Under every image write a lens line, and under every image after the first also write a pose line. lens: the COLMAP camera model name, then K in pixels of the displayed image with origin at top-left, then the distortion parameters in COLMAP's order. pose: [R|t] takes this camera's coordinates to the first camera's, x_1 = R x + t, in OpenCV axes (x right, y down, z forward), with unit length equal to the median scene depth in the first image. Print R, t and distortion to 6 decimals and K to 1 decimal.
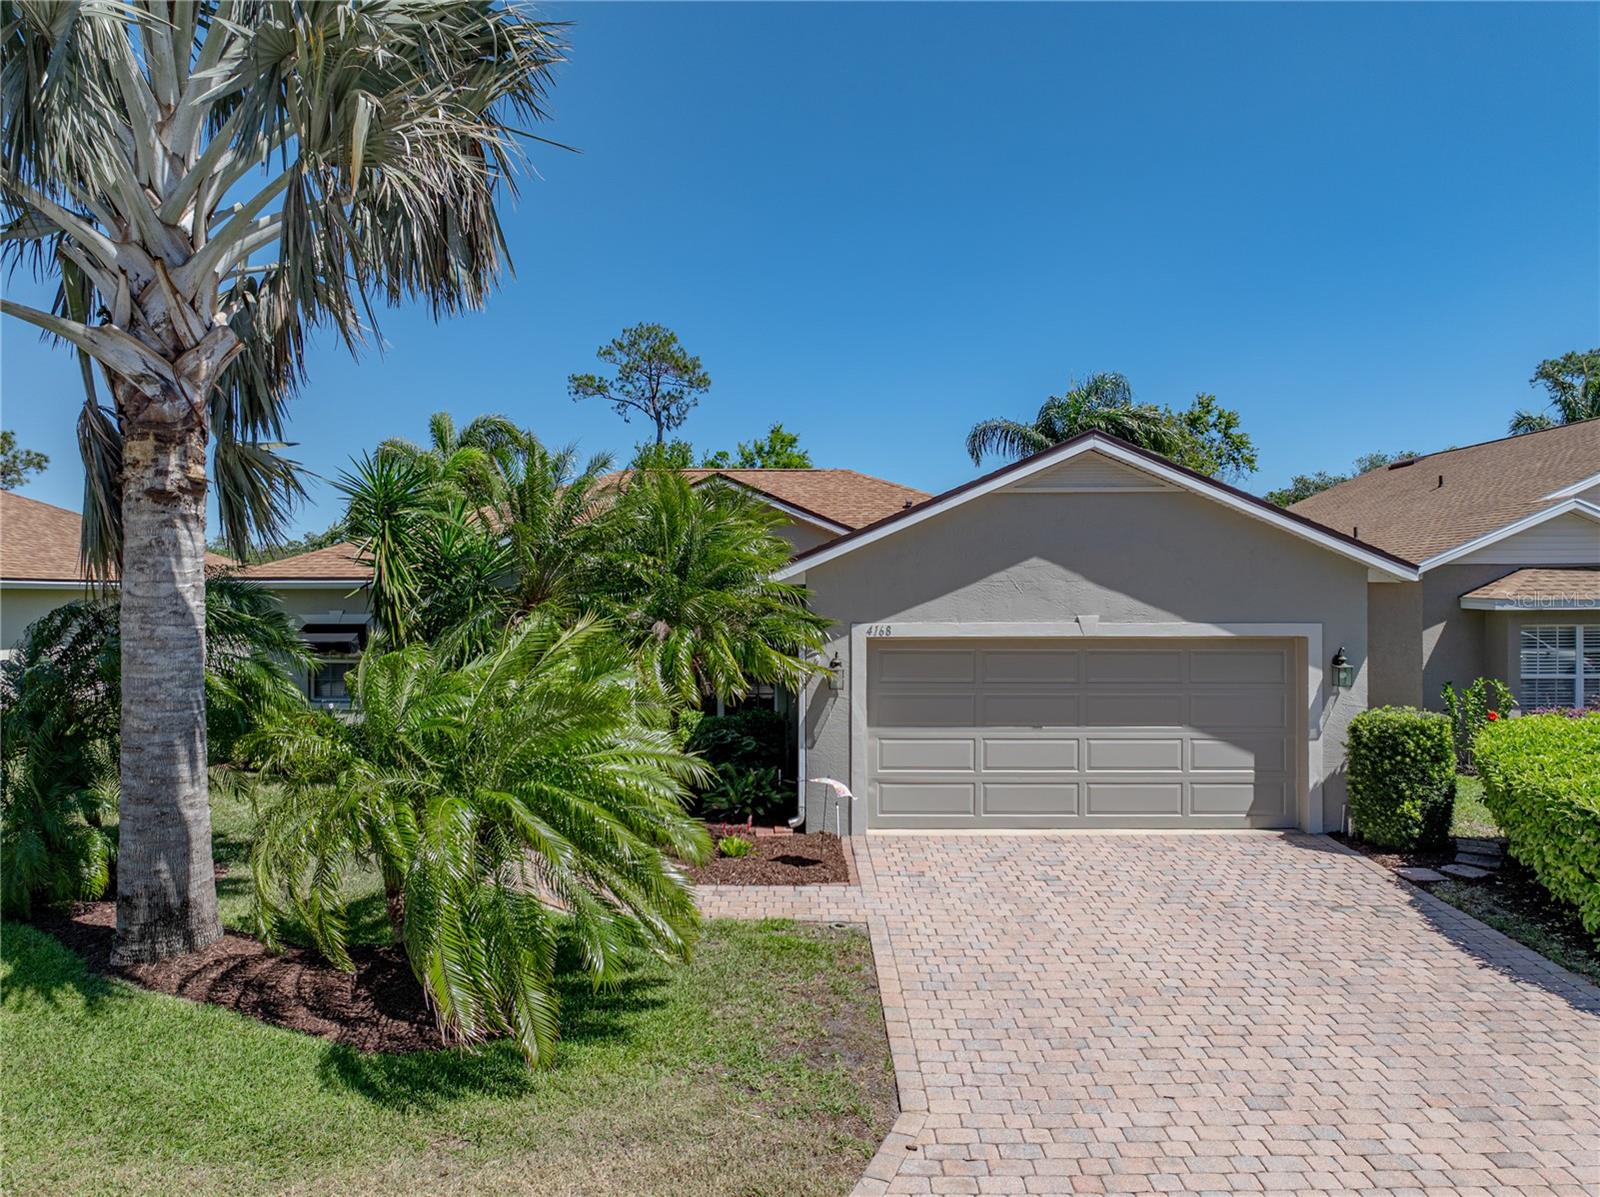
lens RADIAL K [[1154.3, 0, 800.0], [0, 1154.3, 598.5], [0, 0, 1]] dist [-0.021534, 0.003865]
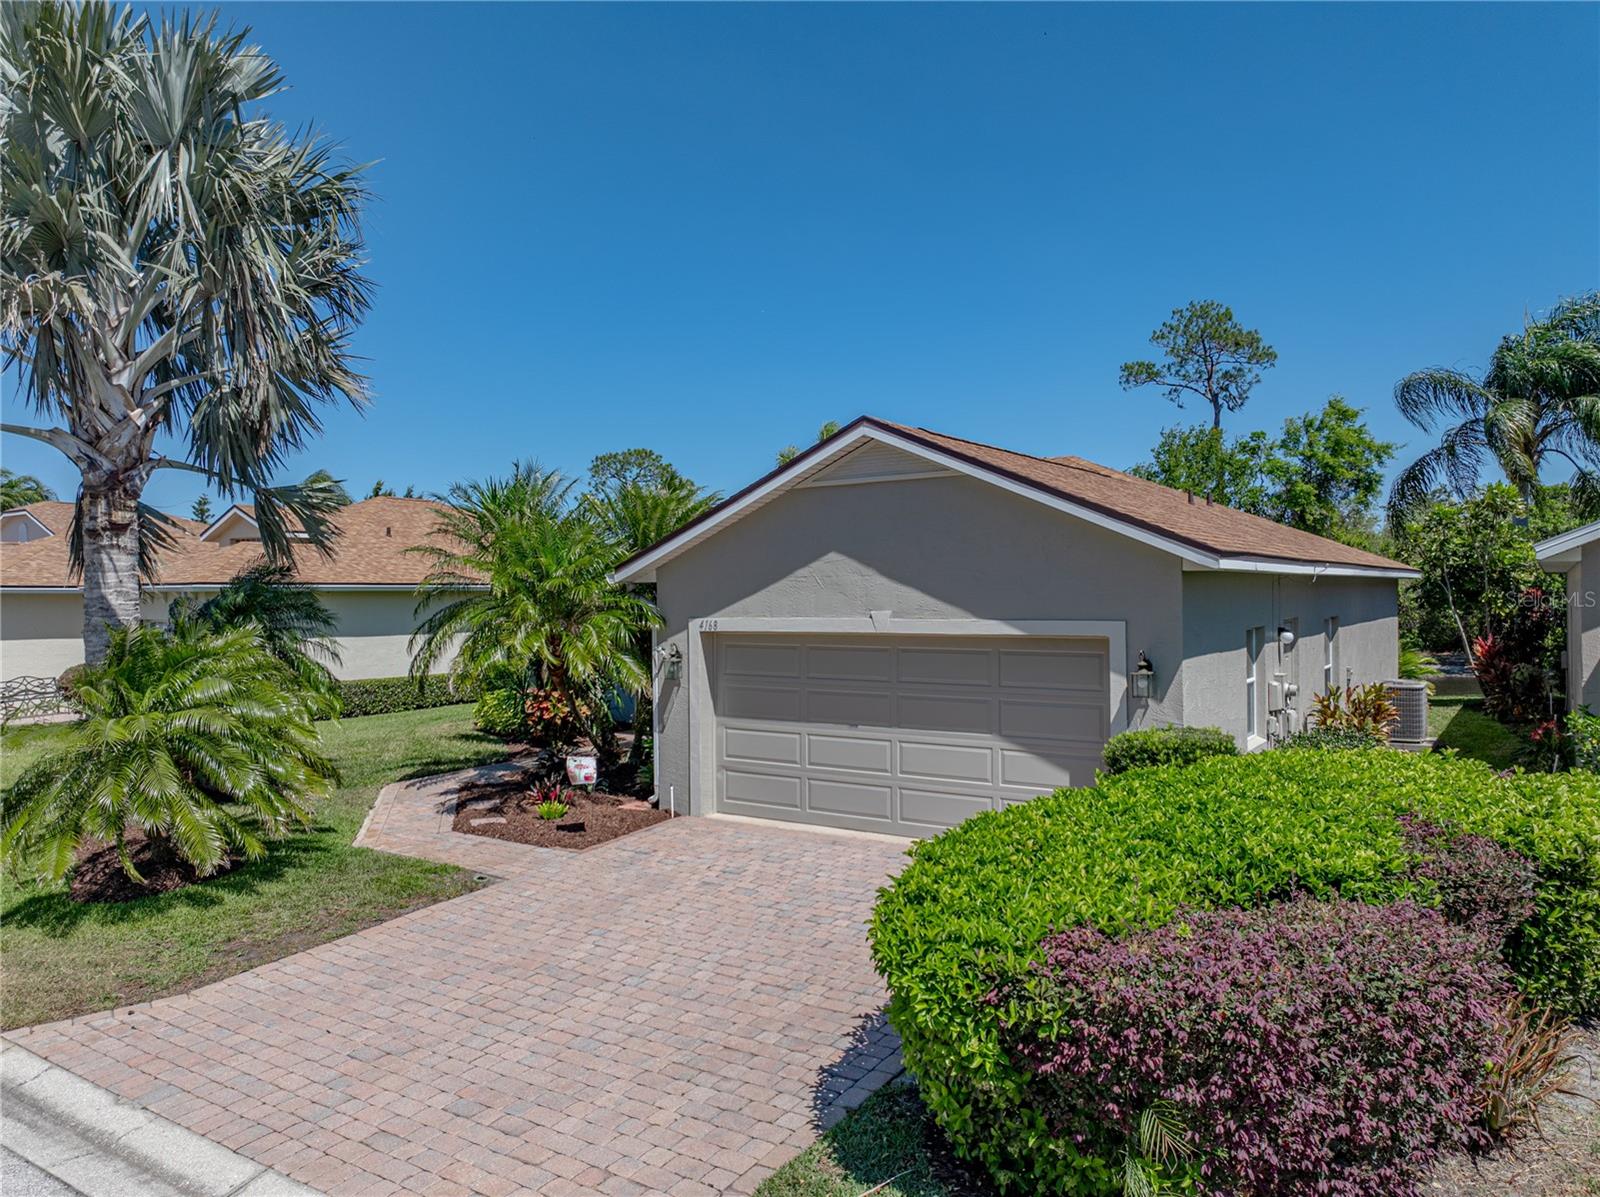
lens RADIAL K [[1154.3, 0, 800.0], [0, 1154.3, 598.5], [0, 0, 1]] dist [-0.021534, 0.003865]
pose [[0.822538, -0.003912, -0.568696, 0.738818], [0.007245, 0.999967, 0.003601, 0.000221], [0.568663, -0.007082, 0.822540, 0.177540]]
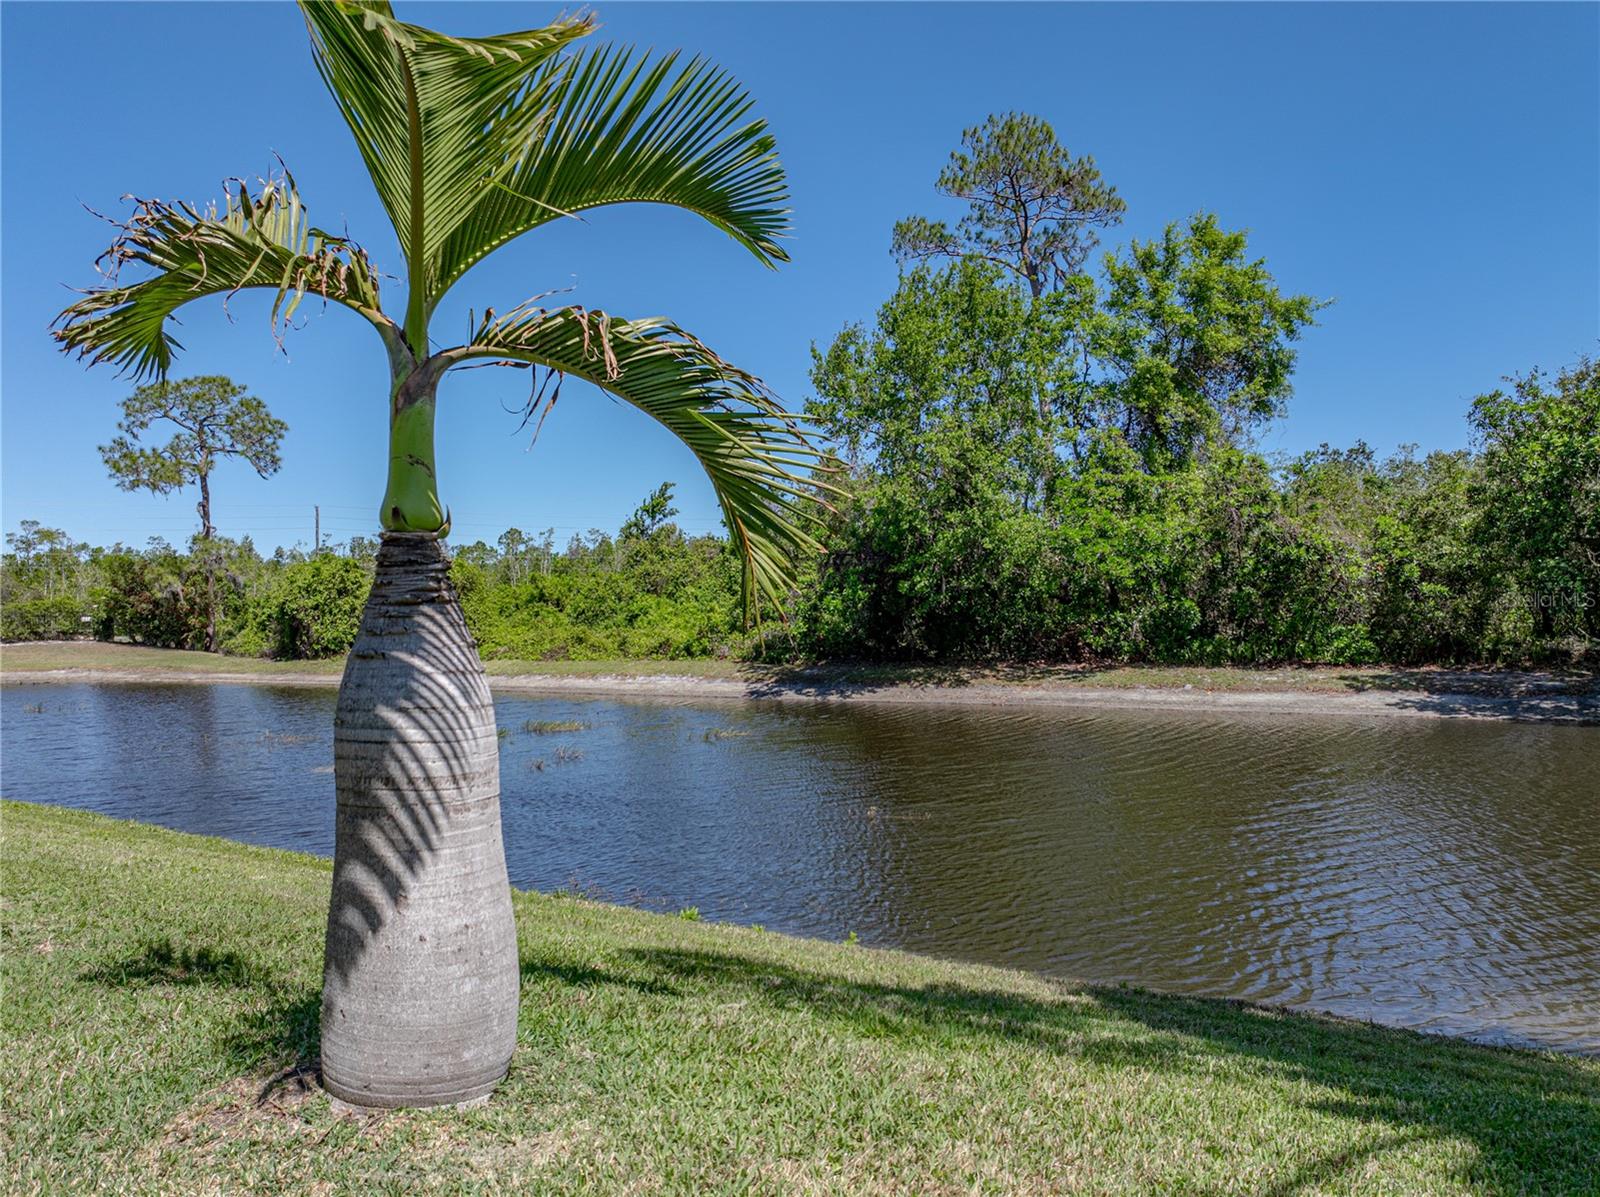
lens RADIAL K [[1154.3, 0, 800.0], [0, 1154.3, 598.5], [0, 0, 1]] dist [-0.021534, 0.003865]
pose [[0.863798, -0.020043, -0.503440, 0.396108], [0.013205, 0.999766, -0.017147, 0.113595], [0.503666, 0.008164, 0.863860, 2.368901]]
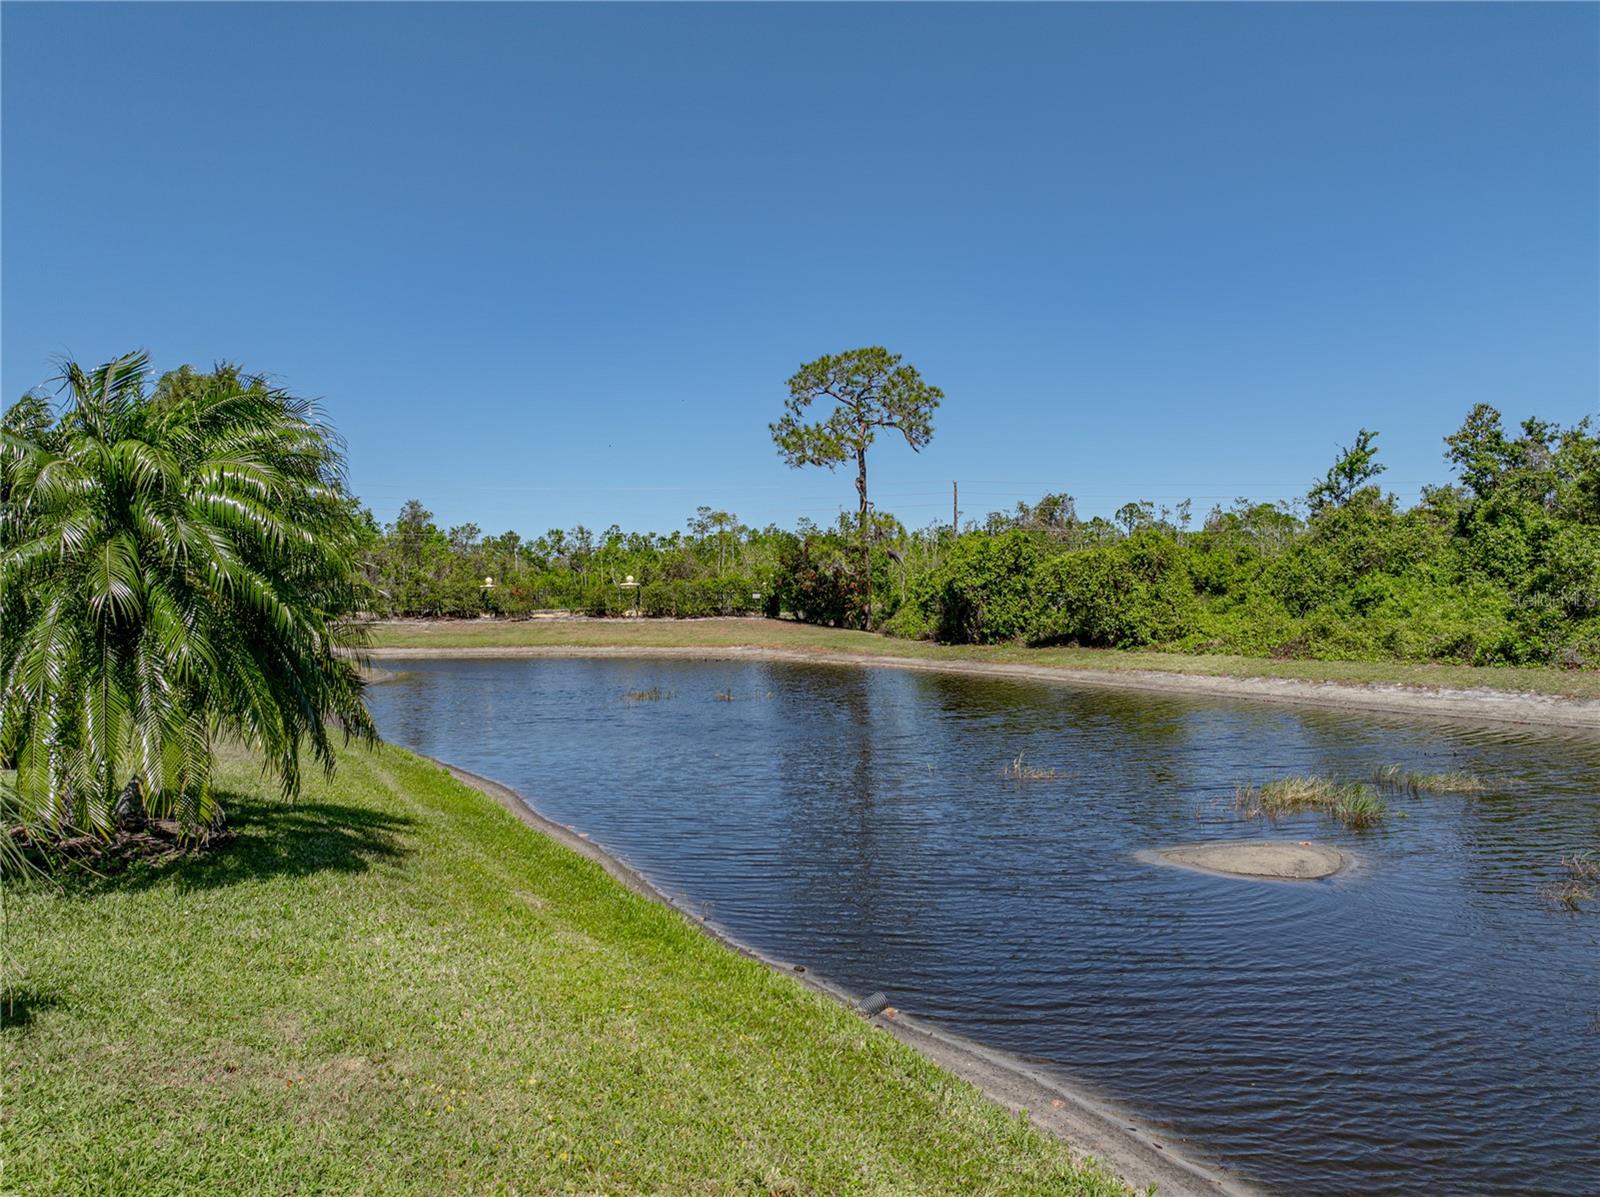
lens RADIAL K [[1154.3, 0, 800.0], [0, 1154.3, 598.5], [0, 0, 1]] dist [-0.021534, 0.003865]
pose [[0.510770, -0.000971, -0.859717, -0.174971], [0.000196, 0.999999, -0.001013, 0.096427], [0.859717, 0.000349, 0.510770, 2.605792]]
